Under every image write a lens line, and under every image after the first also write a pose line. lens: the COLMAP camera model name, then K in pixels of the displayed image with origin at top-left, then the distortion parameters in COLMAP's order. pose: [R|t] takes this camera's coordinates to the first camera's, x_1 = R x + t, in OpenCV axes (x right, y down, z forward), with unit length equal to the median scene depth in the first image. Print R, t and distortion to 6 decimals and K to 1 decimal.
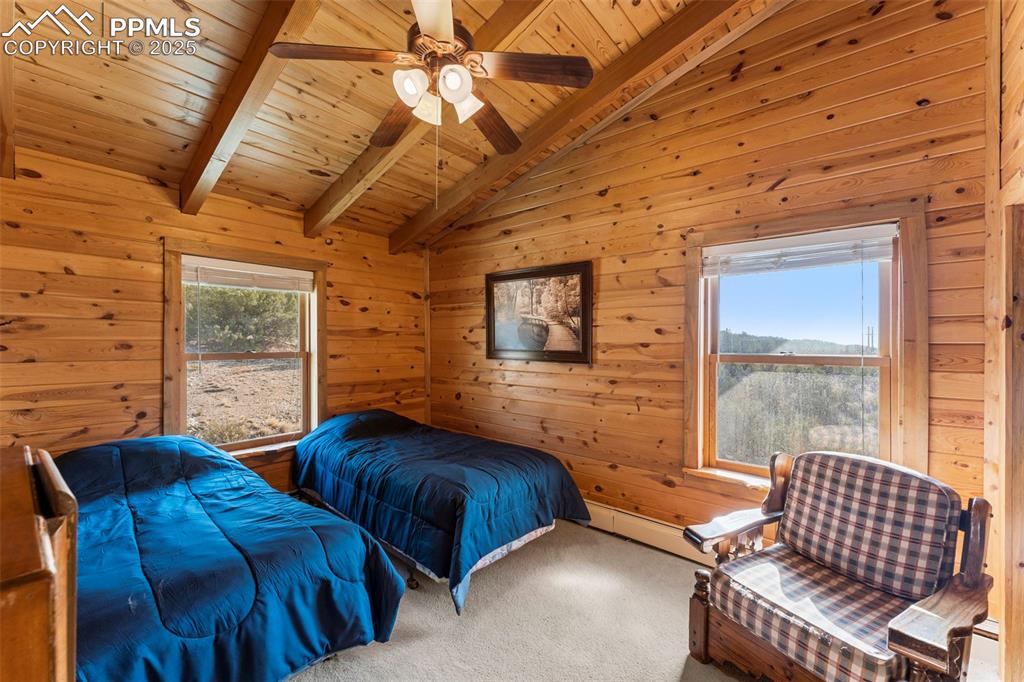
lens RADIAL K [[409.7, 0, 507.4], [0, 409.7, 342.2], [0, 0, 1]] dist [-0.001377, -0.000110]
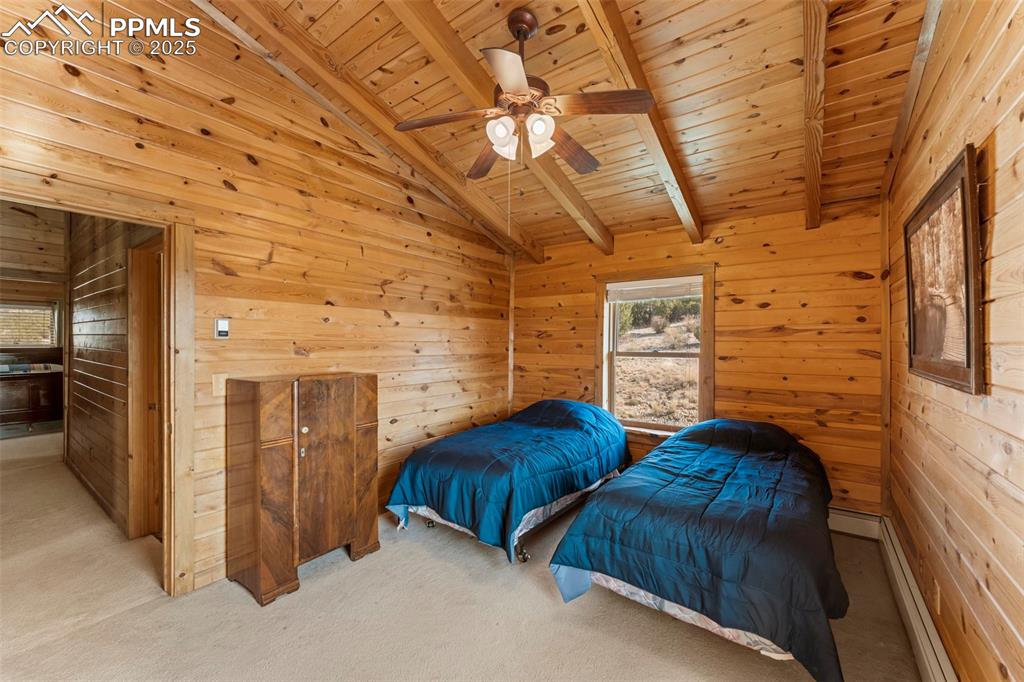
lens RADIAL K [[409.7, 0, 505.9], [0, 409.7, 344.3], [0, 0, 1]] dist [-0.001377, -0.000110]
pose [[0.052323, 0.001141, -0.998630, 0.796858], [-0.000168, 0.999999, 0.001134, 0.002277], [0.998630, 0.000108, 0.052323, 0.682124]]
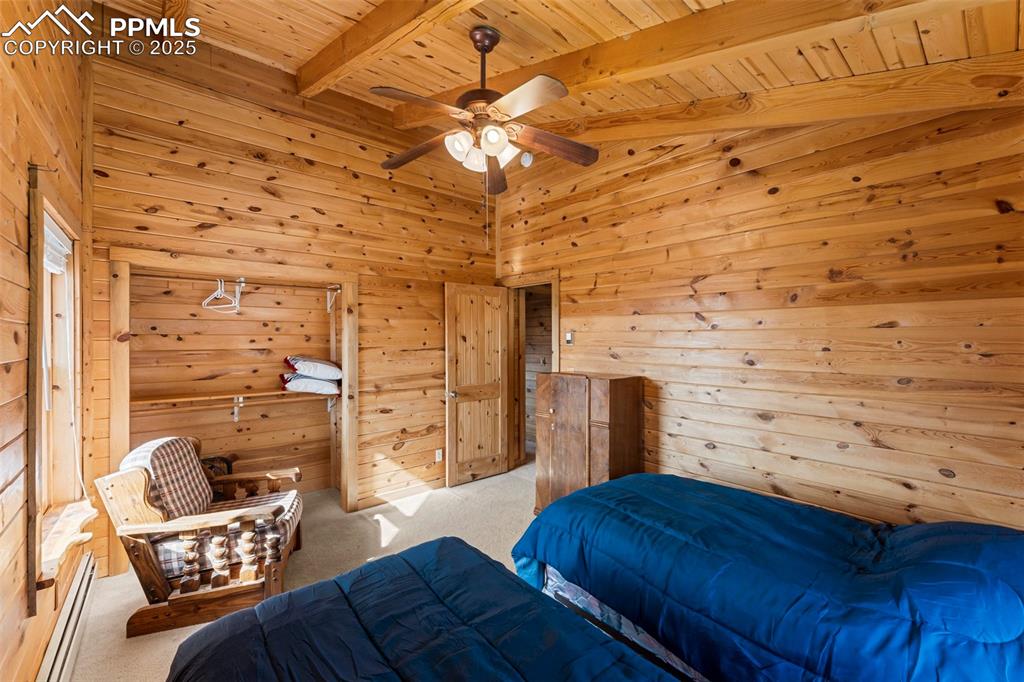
lens RADIAL K [[409.7, 0, 511.3], [0, 409.7, 339.6], [0, 0, 1]] dist [-0.001377, -0.000110]
pose [[-0.985620, -0.004574, 0.168915, -0.217965], [-0.005232, 0.999980, -0.003447, -0.023144], [-0.168896, -0.004281, -0.985625, 1.558848]]
